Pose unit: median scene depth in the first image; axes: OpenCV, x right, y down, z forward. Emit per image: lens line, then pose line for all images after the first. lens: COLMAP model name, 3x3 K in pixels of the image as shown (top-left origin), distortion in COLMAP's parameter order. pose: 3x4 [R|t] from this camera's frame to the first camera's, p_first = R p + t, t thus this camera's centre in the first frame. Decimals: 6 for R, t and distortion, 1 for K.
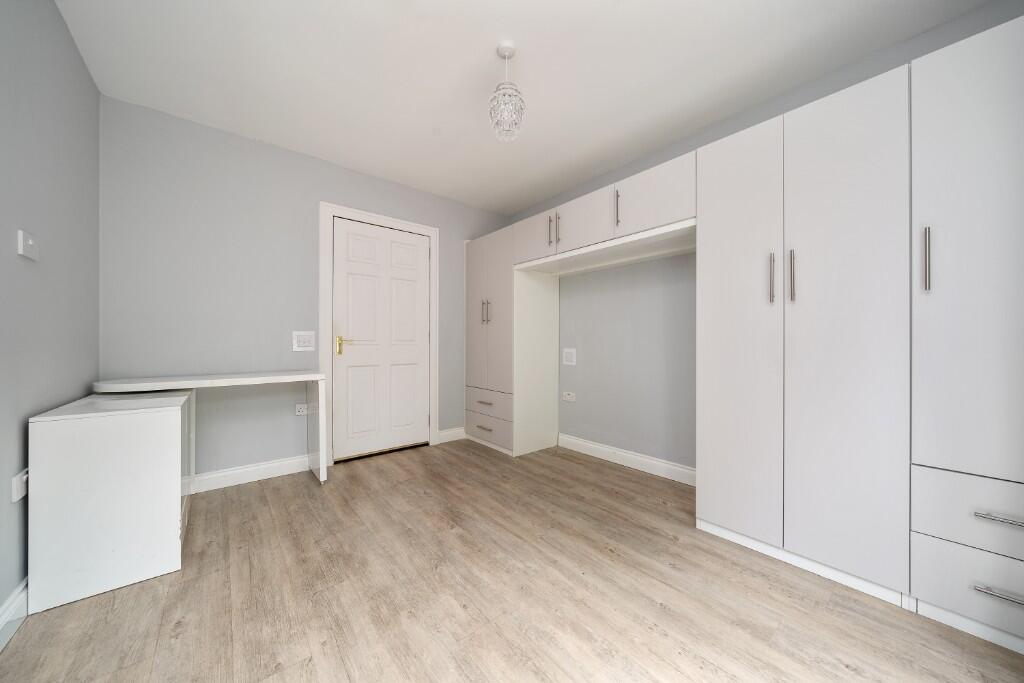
lens RADIAL K [[347.8, 0, 511.1], [0, 347.8, 341.6], [0, 0, 1]] dist [-0.006310, 0.000209]
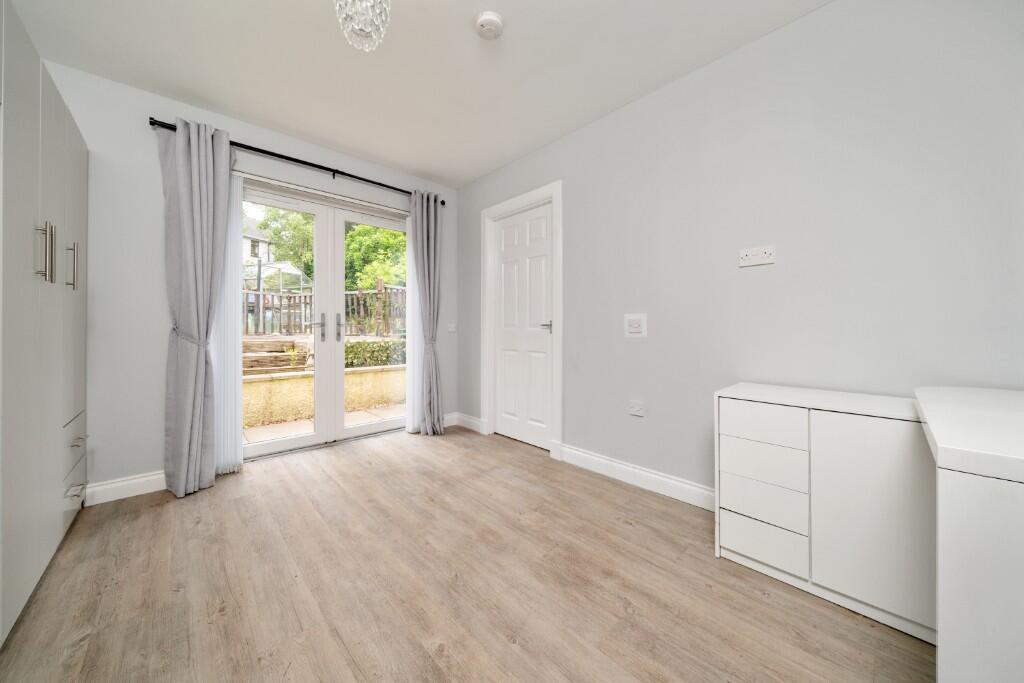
lens RADIAL K [[347.8, 0, 509.3], [0, 347.8, 332.9], [0, 0, 1]] dist [-0.006310, 0.000209]
pose [[-0.998438, 0.003673, -0.055758, -0.294125], [0.003279, 0.999969, 0.007158, 0.008558], [0.055782, 0.006964, -0.998419, 1.833155]]
